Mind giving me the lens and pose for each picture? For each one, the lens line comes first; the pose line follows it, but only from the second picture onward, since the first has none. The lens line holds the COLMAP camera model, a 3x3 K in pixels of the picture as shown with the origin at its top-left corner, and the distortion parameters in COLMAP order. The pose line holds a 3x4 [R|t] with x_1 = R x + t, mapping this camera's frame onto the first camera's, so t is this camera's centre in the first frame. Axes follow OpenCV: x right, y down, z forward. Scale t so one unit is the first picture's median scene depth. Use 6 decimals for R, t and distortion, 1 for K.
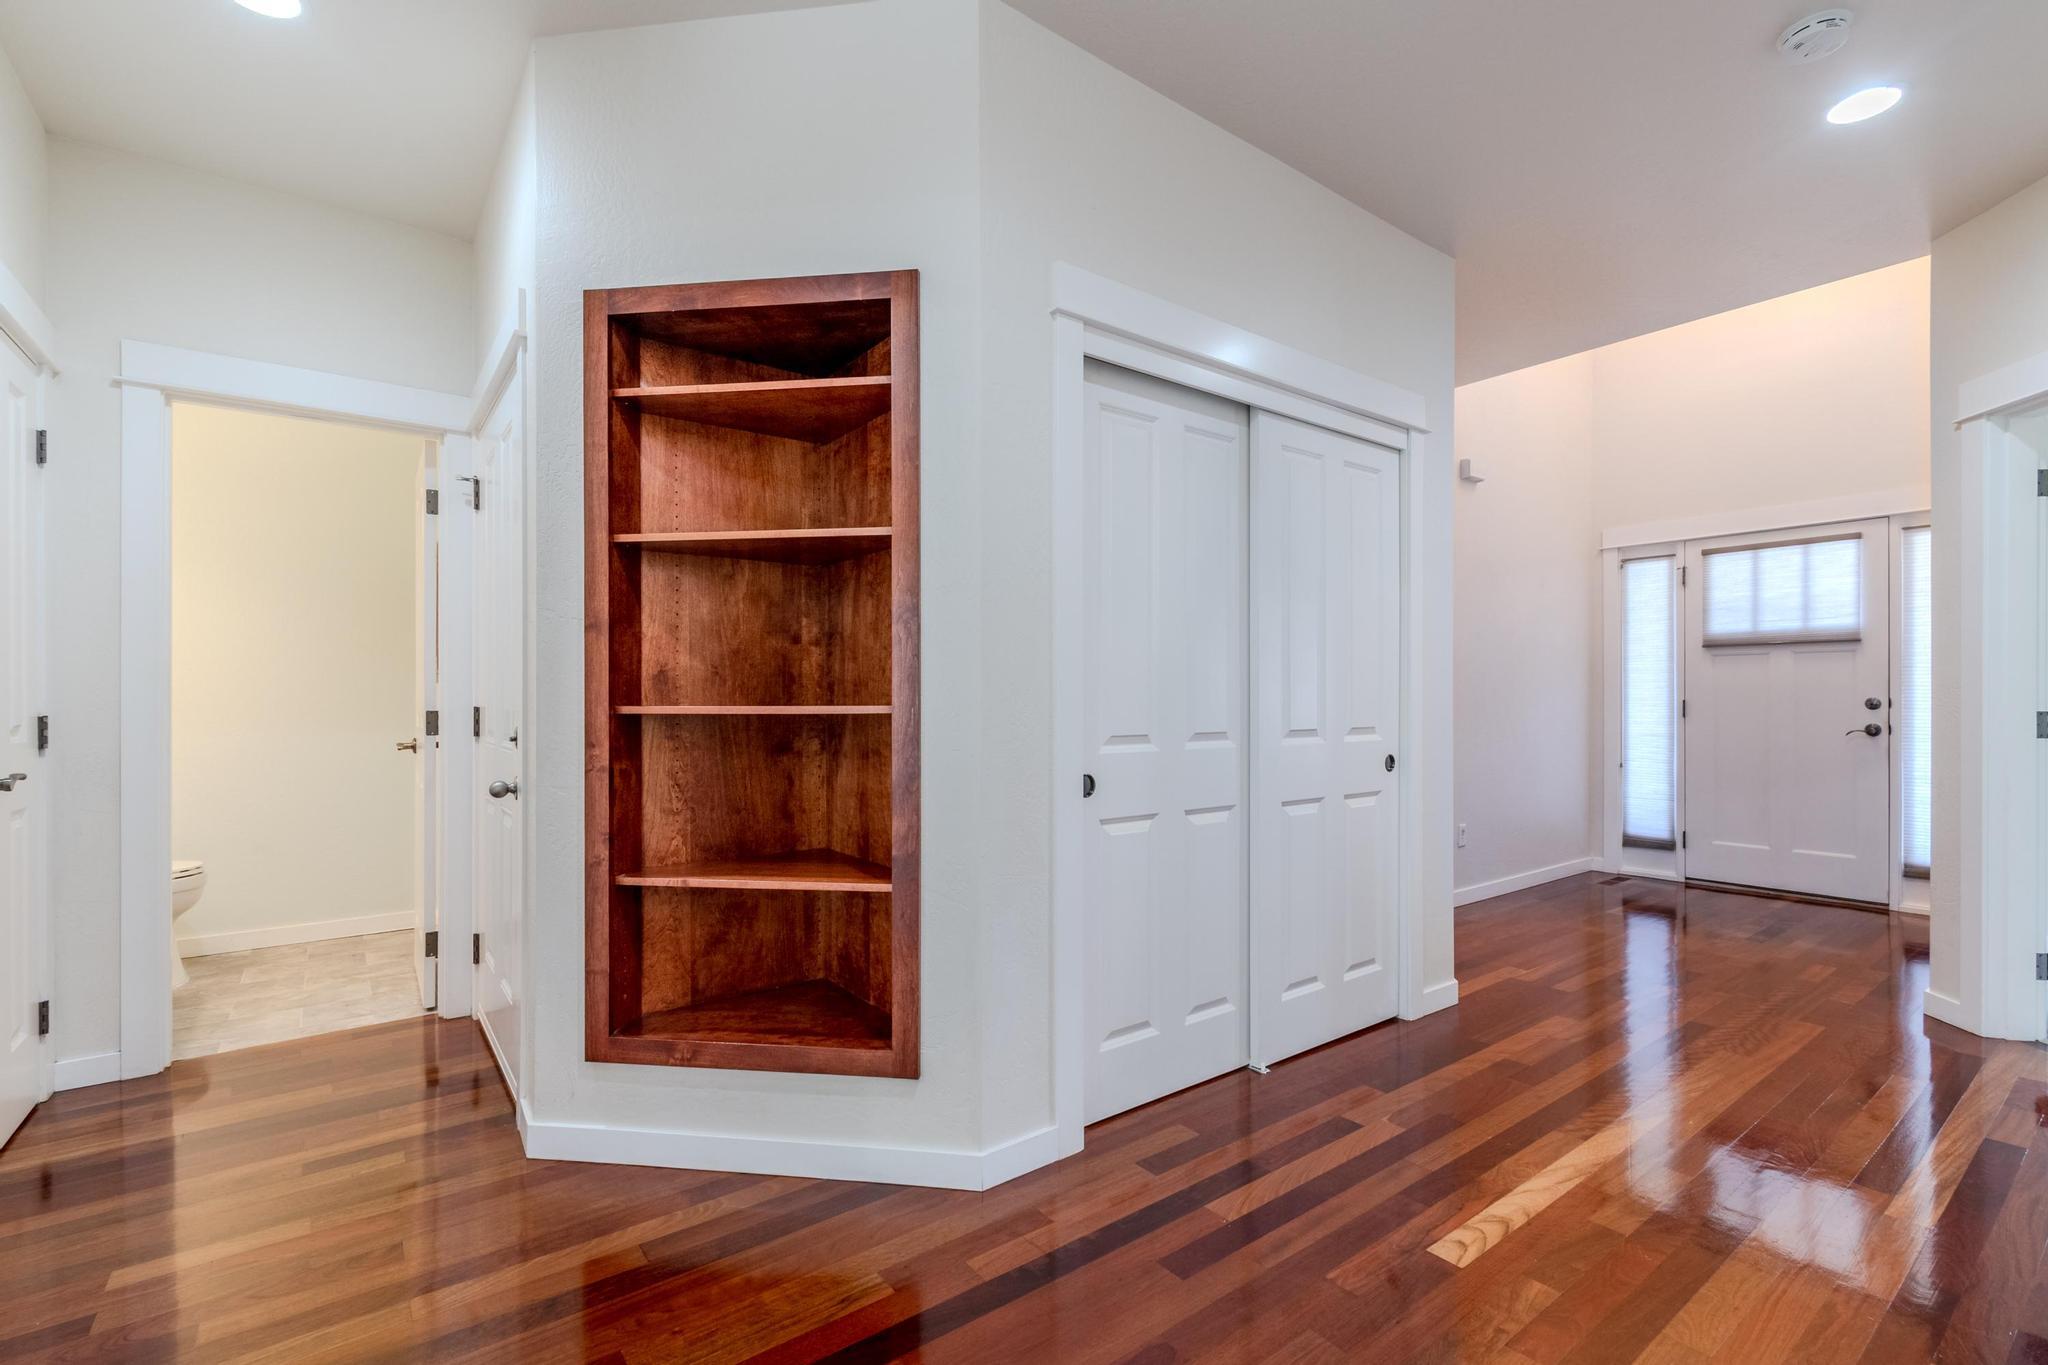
lens RADIAL K [[939.6, 0, 1018.5], [0, 939.6, 701.2], [0, 0, 1]] dist [0.000501, -0.000088]
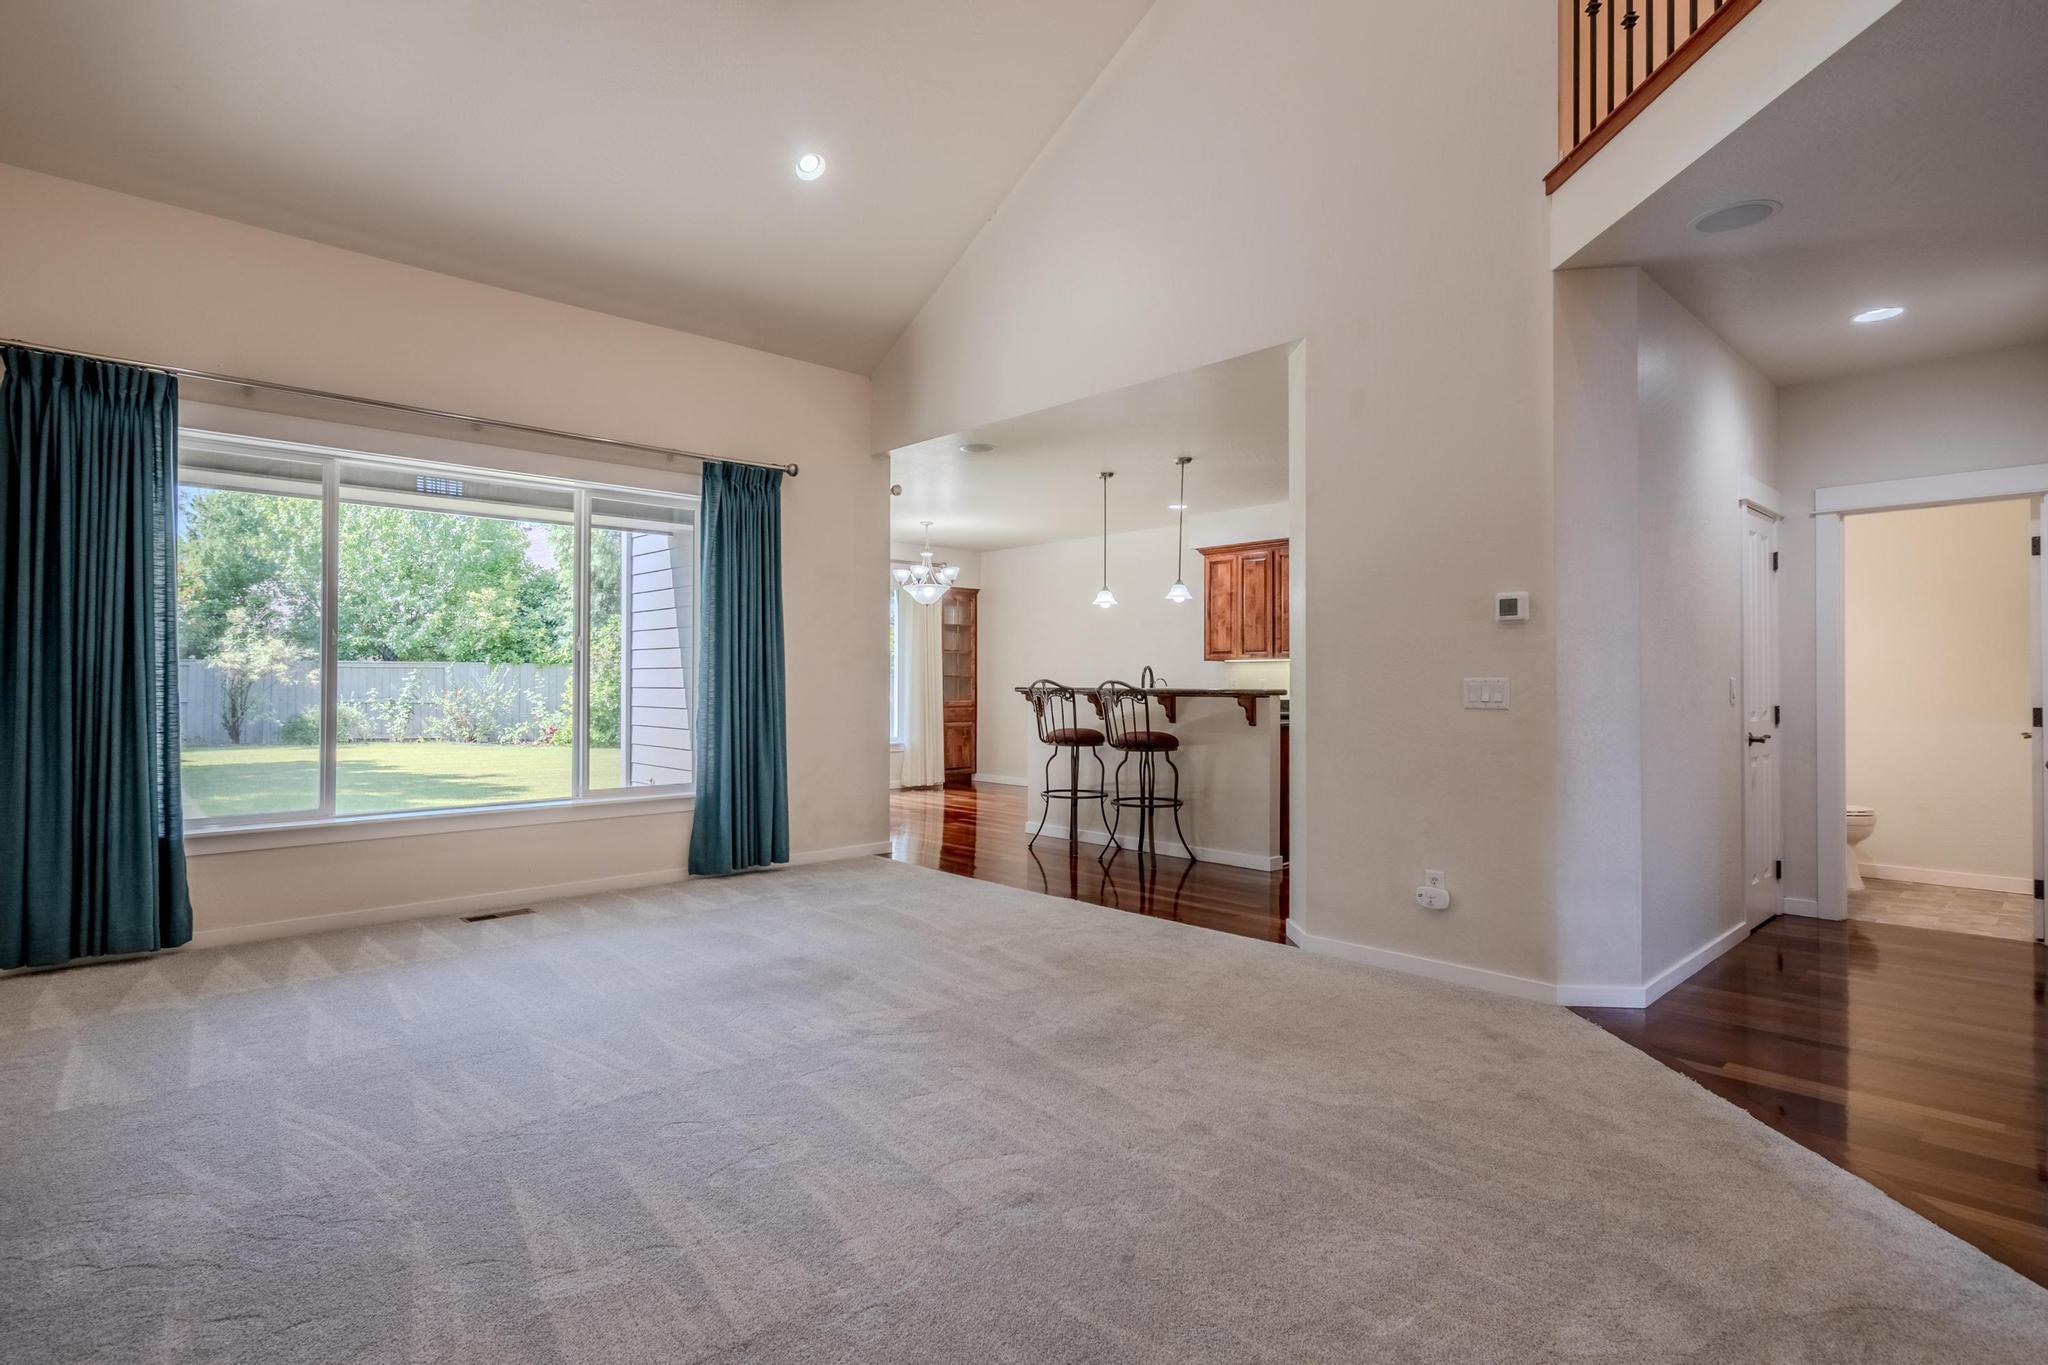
lens RADIAL K [[982.3, 0, 1018.6], [0, 982.3, 684.7], [0, 0, 1]] dist [-0.001182, -0.000183]
pose [[0.114133, -0.006674, -0.993443, 0.705393], [0.001973, 0.999977, -0.006491, -0.016347], [0.993464, -0.001219, 0.114143, -0.698091]]
